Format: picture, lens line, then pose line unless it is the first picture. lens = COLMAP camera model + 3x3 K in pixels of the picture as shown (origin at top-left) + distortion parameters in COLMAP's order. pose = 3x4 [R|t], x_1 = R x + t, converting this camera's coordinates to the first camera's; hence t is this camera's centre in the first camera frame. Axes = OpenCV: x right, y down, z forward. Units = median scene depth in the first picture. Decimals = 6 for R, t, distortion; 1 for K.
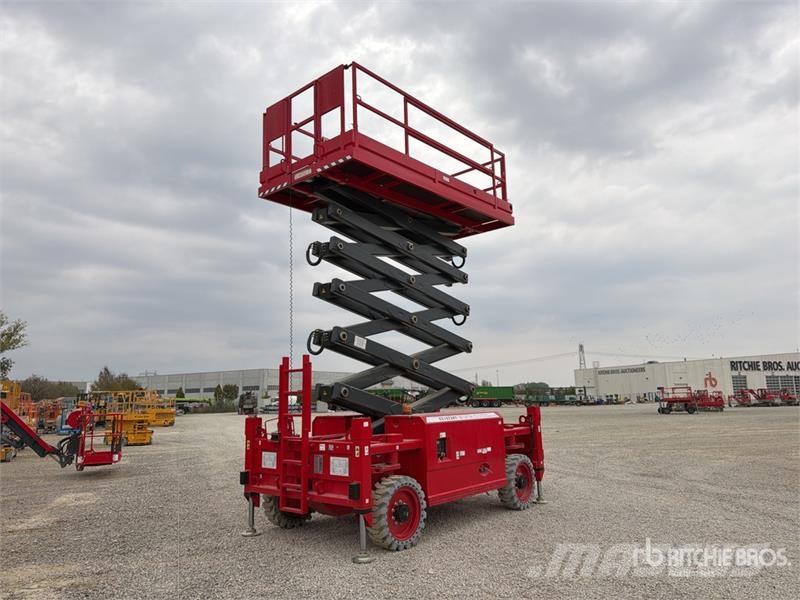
lens RADIAL K [[565.5, 0, 386.7], [0, 565.5, 310.0], [0, 0, 1]] dist [0.046350, -0.054706]
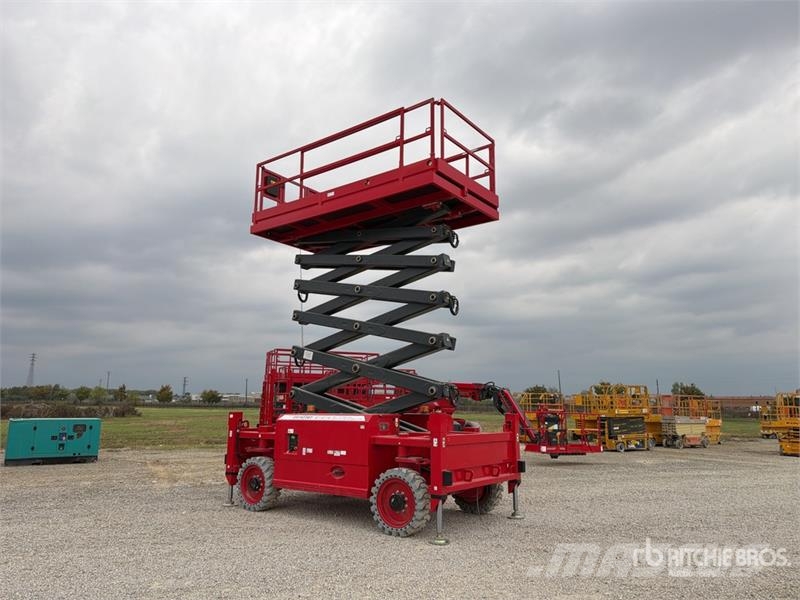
lens RADIAL K [[565.5, 0, 385.8], [0, 565.5, 301.3], [0, 0, 1]] dist [0.046350, -0.054706]
pose [[0.058751, -0.152680, -0.986528, 1.087529], [0.152650, 0.977987, -0.142268, 0.128409], [0.986532, -0.142235, 0.080764, 0.944206]]
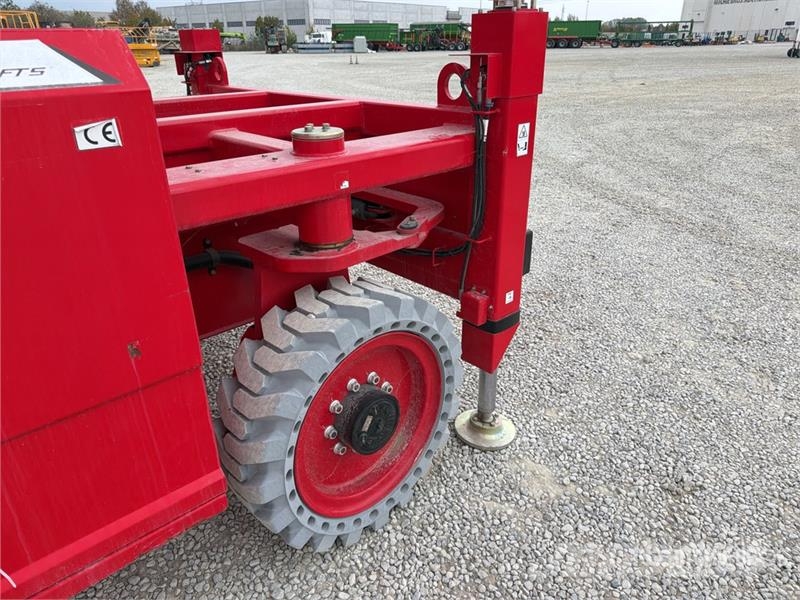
lens RADIAL K [[555.6, 0, 397.2], [0, 555.6, 299.3], [0, 0, 1]] dist [0.017179, -0.010235]
pose [[0.994355, 0.051978, -0.092497, 0.258834], [0.008696, 0.828924, 0.559294, 0.156420], [0.105744, -0.556941, 0.823793, 0.852712]]
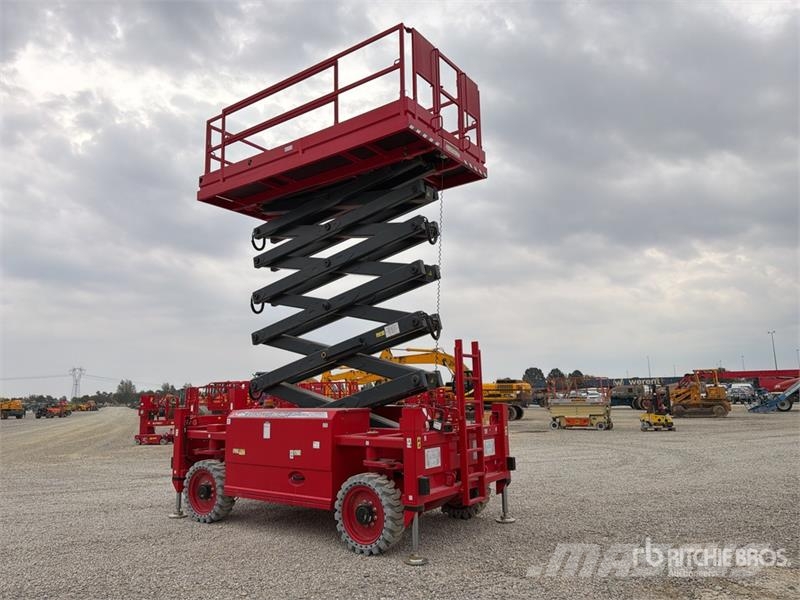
lens RADIAL K [[570.7, 0, 397.6], [0, 570.7, 299.4], [0, 0, 1]] dist [0.071891, -0.036781]
pose [[0.097628, -0.131747, -0.986464, 0.962020], [0.165944, 0.979478, -0.114391, 0.128955], [0.981291, -0.152530, 0.117487, 0.981615]]
